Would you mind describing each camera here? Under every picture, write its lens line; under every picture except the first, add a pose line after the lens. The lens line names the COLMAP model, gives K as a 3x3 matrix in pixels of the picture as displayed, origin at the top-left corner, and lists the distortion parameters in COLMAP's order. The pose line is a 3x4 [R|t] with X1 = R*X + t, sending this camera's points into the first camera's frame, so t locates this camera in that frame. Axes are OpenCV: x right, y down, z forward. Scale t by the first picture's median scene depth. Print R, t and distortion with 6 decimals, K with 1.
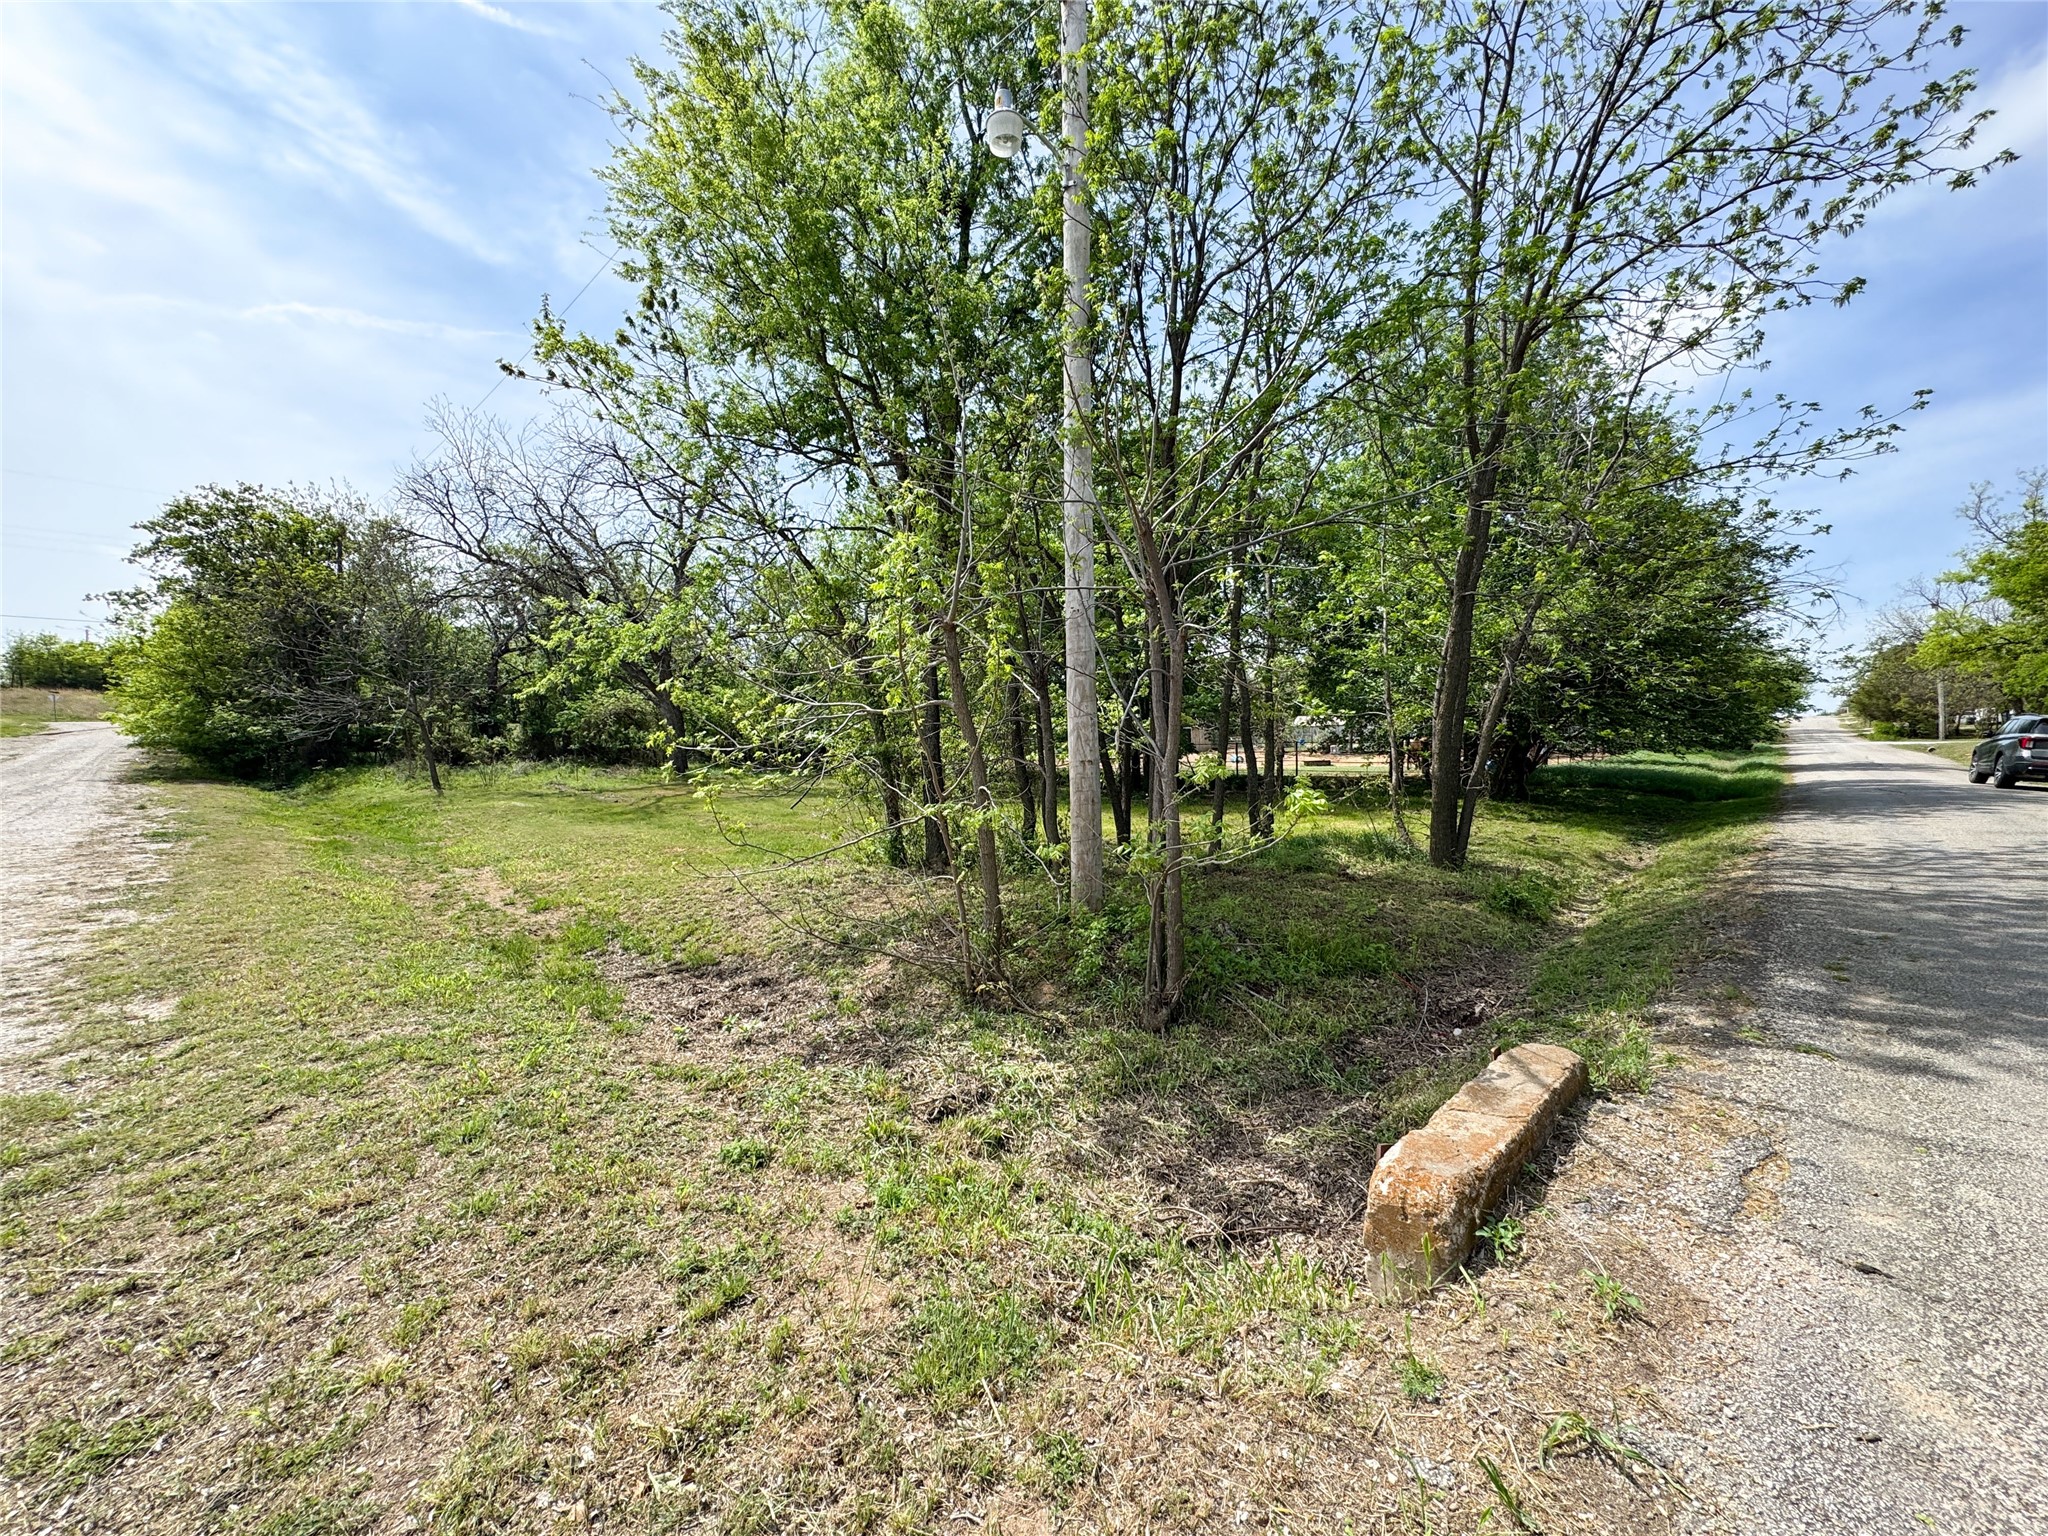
lens RADIAL K [[827.5, 0, 1024.0], [0, 827.5, 768.0], [0, 0, 1]] dist [-0.002647, -0.000903]
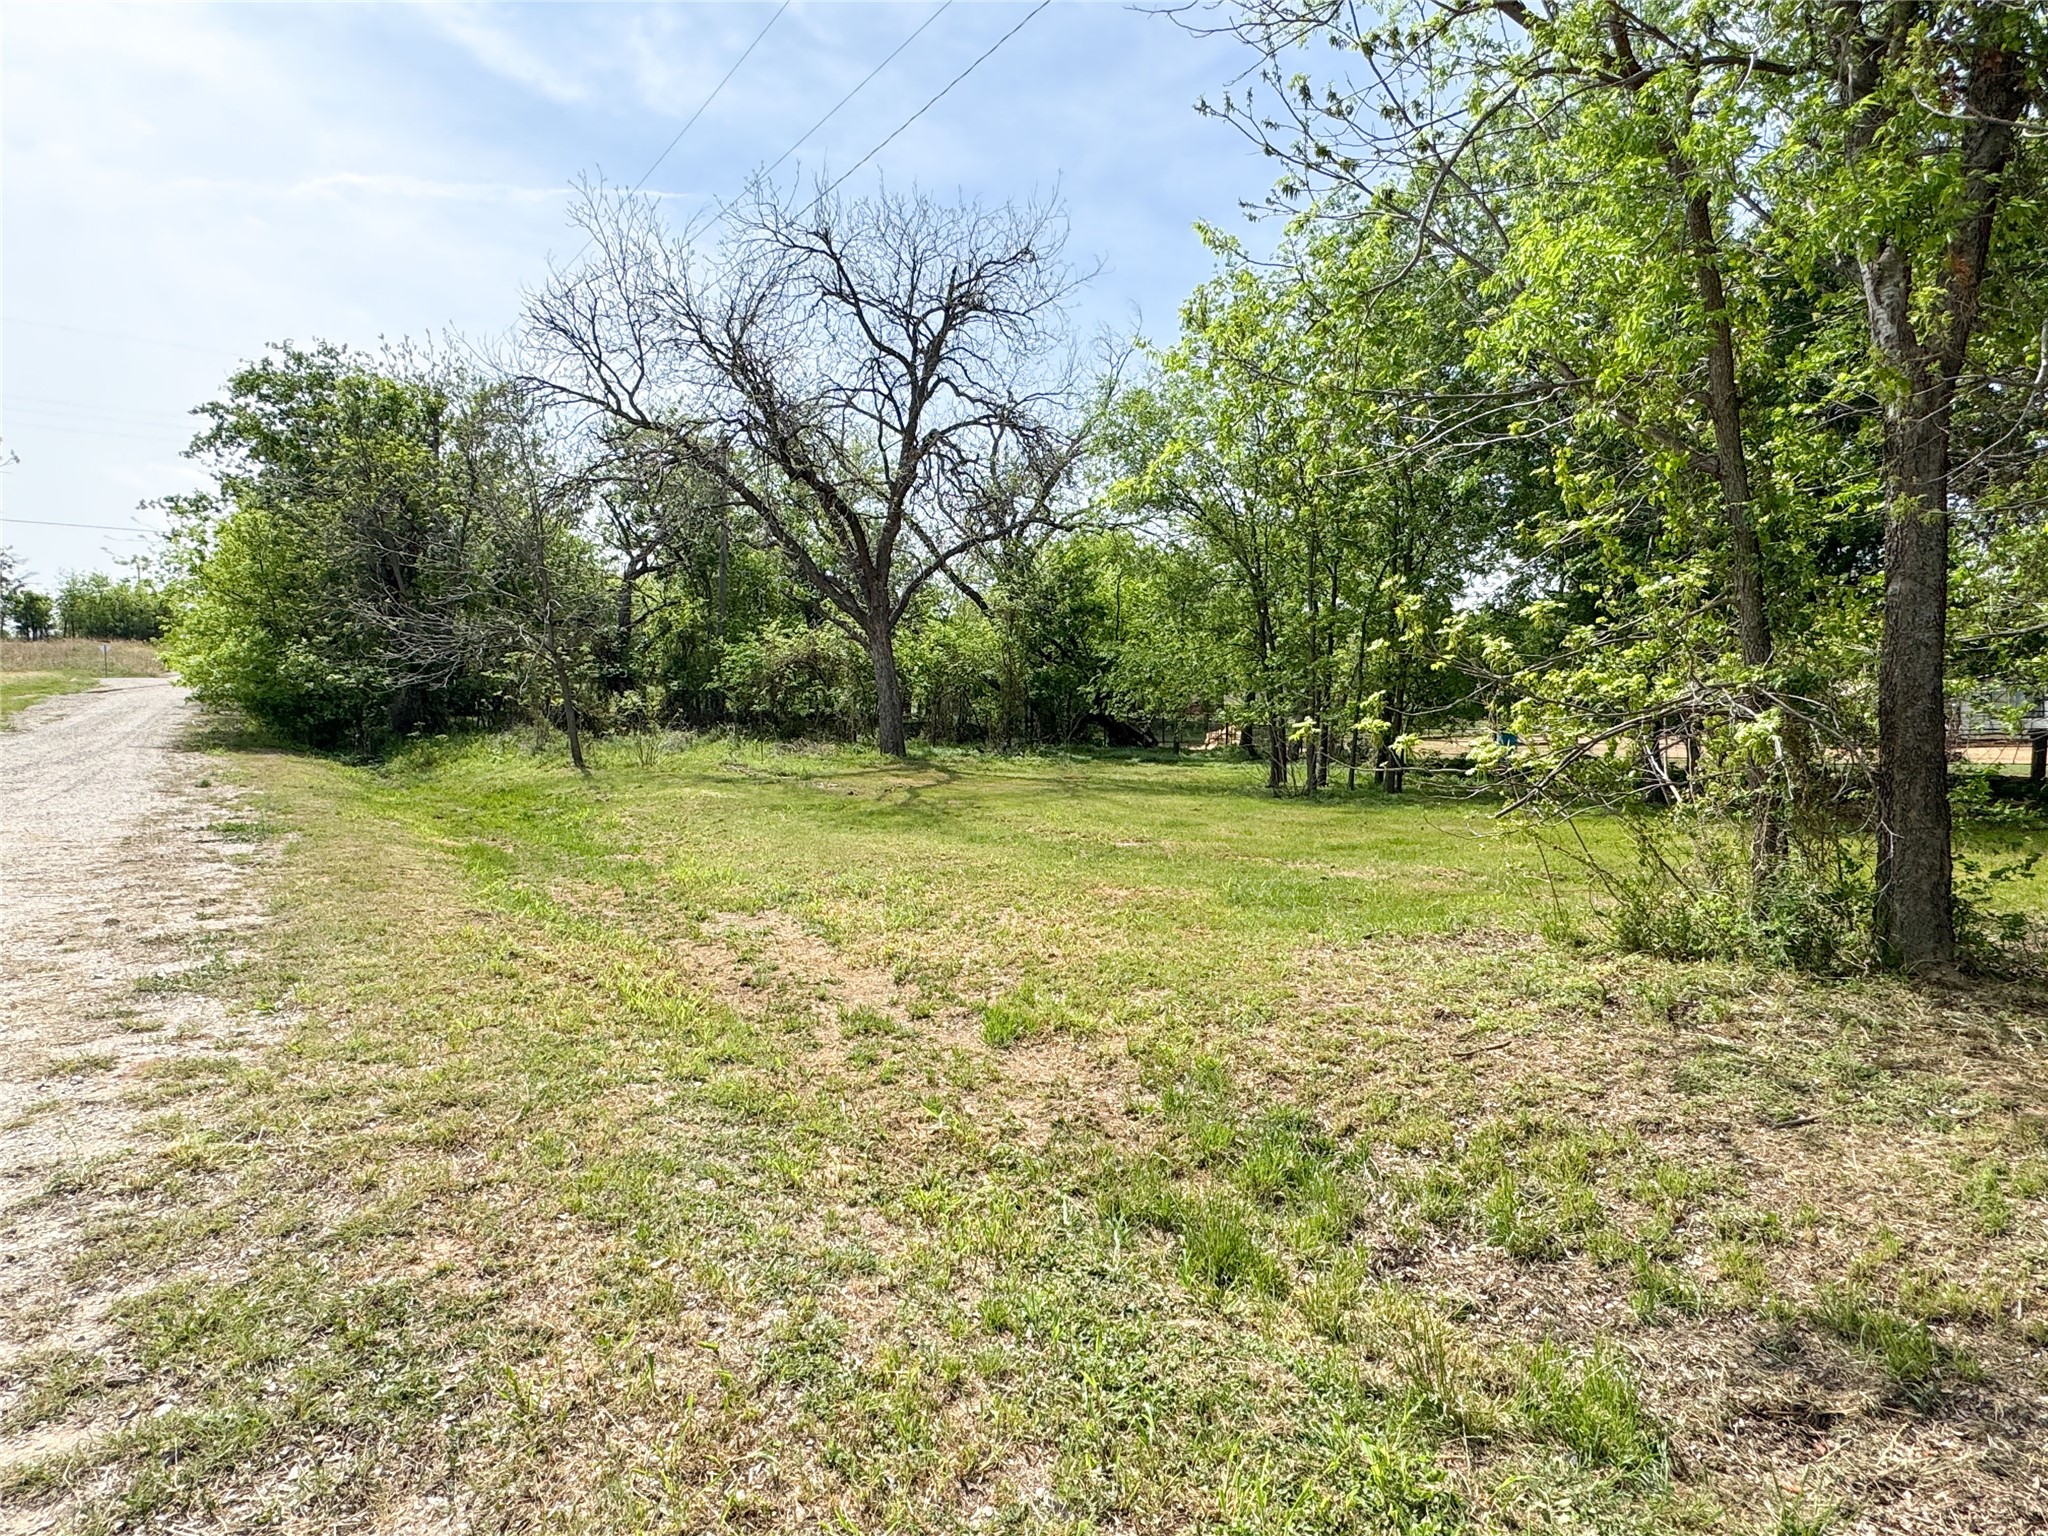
lens RADIAL K [[1213.2, 0, 1024.0], [0, 1213.2, 768.0], [0, 0, 1]] dist [0.000746, 0.003011]
pose [[0.975780, 0.021121, -0.217732, -0.129183], [-0.019127, 0.999754, 0.011261, 0.006602], [0.217916, -0.006824, 0.975944, 0.113561]]
